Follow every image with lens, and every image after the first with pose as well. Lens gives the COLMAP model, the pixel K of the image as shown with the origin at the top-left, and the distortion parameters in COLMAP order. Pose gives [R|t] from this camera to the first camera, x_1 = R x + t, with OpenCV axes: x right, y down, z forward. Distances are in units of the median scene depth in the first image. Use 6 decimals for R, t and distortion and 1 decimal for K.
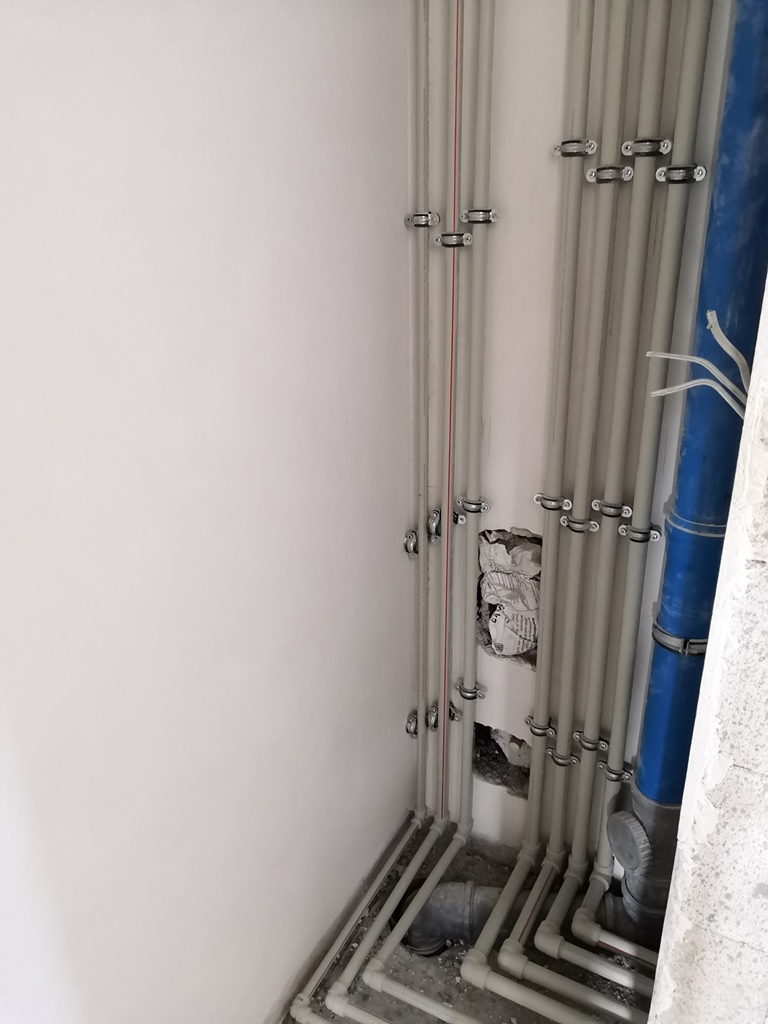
lens RADIAL K [[800.3, 0, 384.0], [0, 800.3, 512.0], [0, 0, 1]] dist [-0.002713, -0.106447]
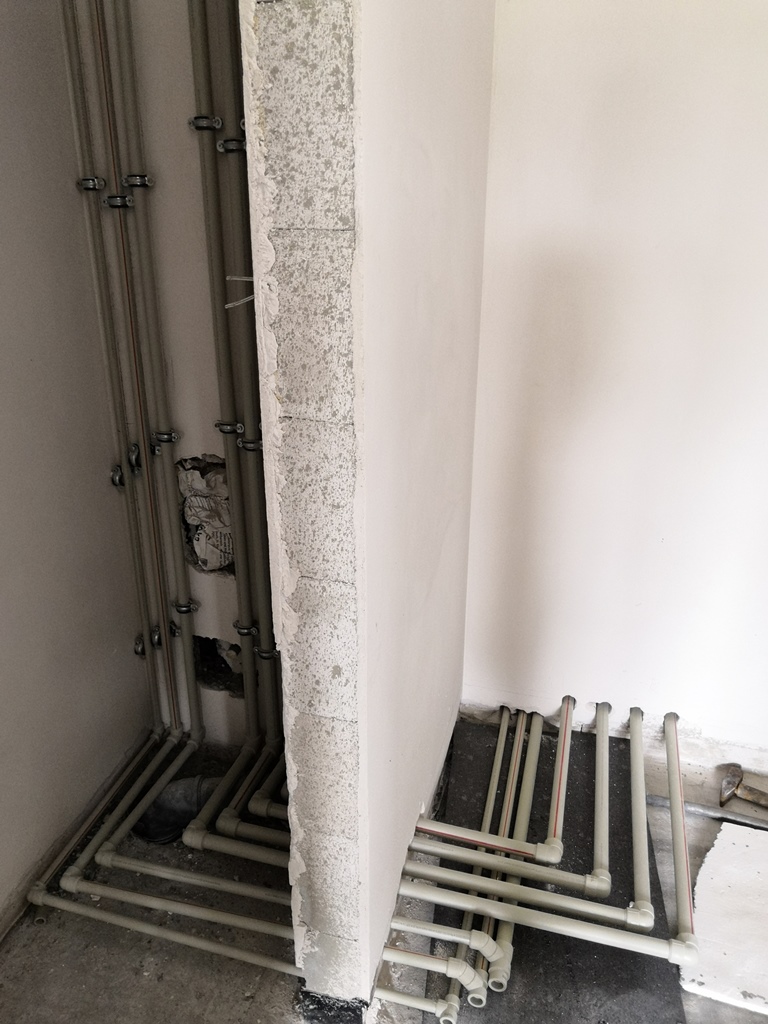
lens RADIAL K [[812.7, 0, 384.0], [0, 812.7, 512.0], [0, 0, 1]] dist [-0.044498, -0.007949]
pose [[0.967679, -0.074089, 0.241057, 0.125597], [0.070603, 0.997237, 0.023077, 0.093616], [-0.242101, -0.005312, 0.970236, -0.193295]]
